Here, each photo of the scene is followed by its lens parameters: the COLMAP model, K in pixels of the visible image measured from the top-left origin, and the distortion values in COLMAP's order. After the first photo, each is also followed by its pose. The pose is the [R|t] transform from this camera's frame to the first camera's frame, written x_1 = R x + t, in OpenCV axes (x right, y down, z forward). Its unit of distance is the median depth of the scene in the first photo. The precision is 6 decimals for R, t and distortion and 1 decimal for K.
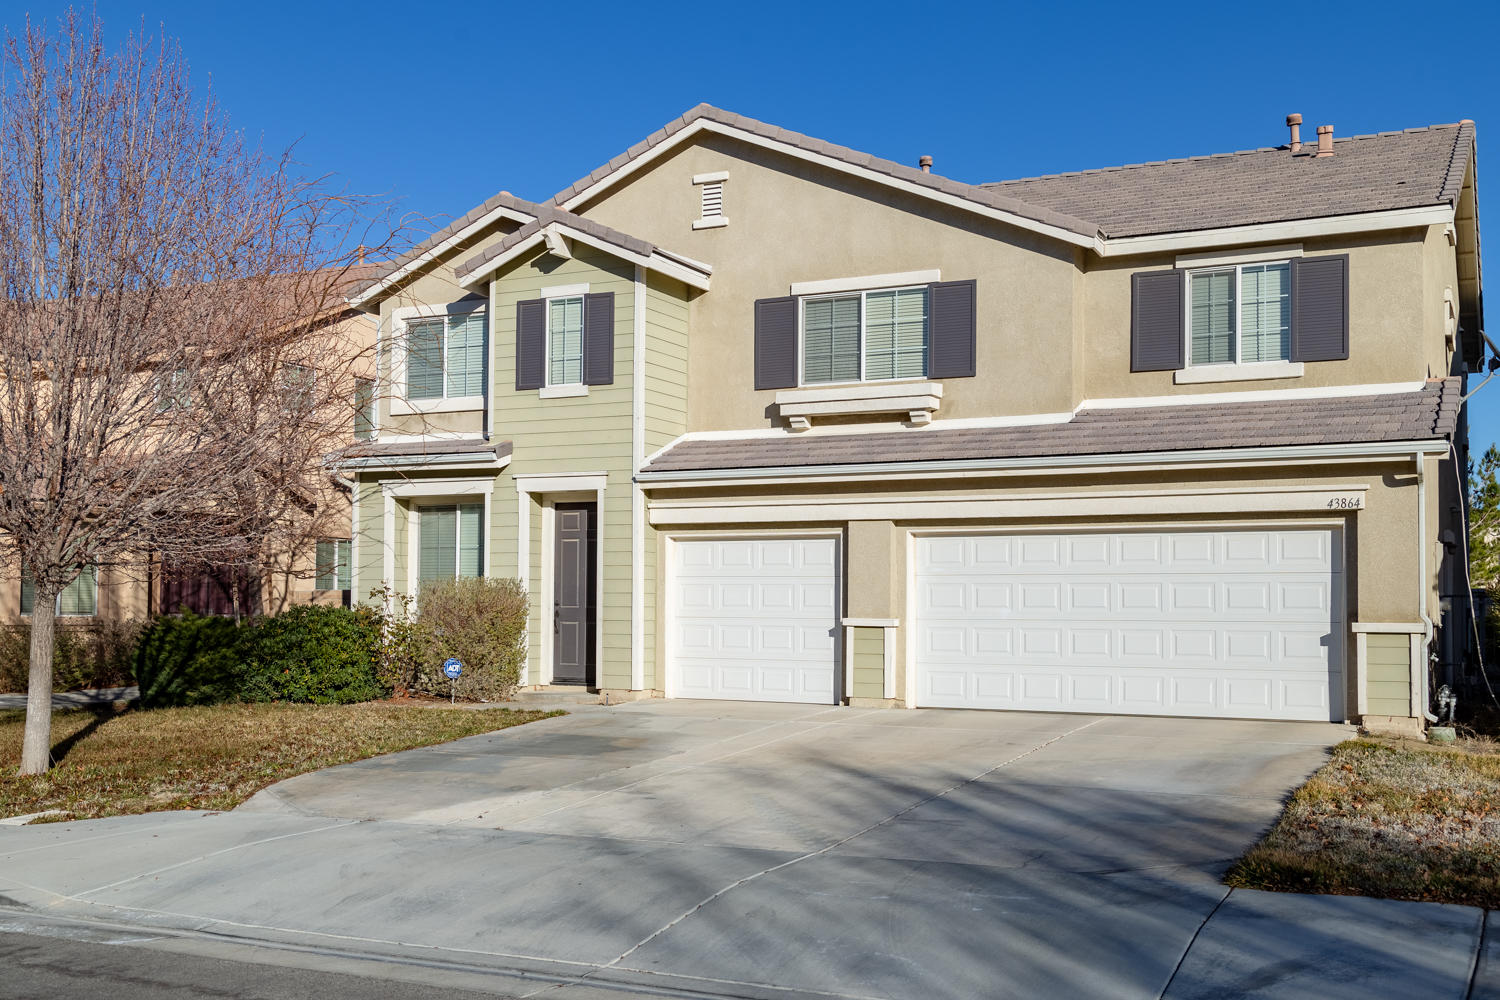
lens RADIAL K [[1431.1, 0, 751.5], [0, 1431.1, 502.6], [0, 0, 1]] dist [-0.013580, 0.000000]
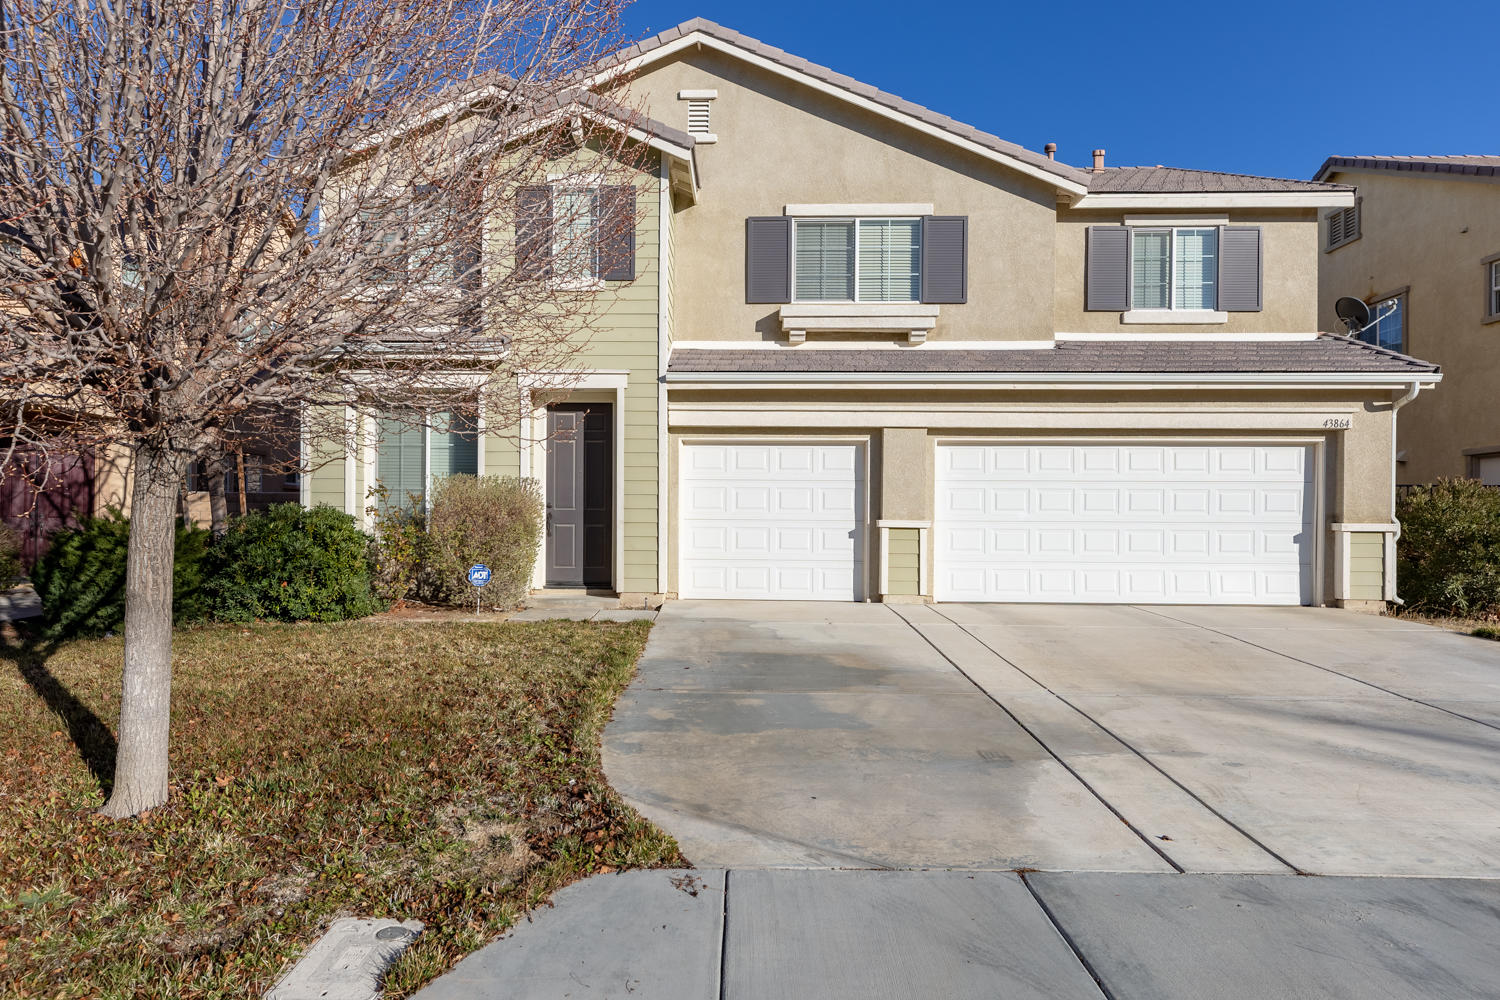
lens RADIAL K [[932.0, 0, 747.2], [0, 932.0, 498.9], [0, 0, 1]] dist [-0.018391, -0.001436]
pose [[0.922380, 0.009672, 0.386163, -0.272554], [-0.030056, 0.998453, 0.046786, 0.033856], [-0.385113, -0.054761, 0.921243, 0.383530]]
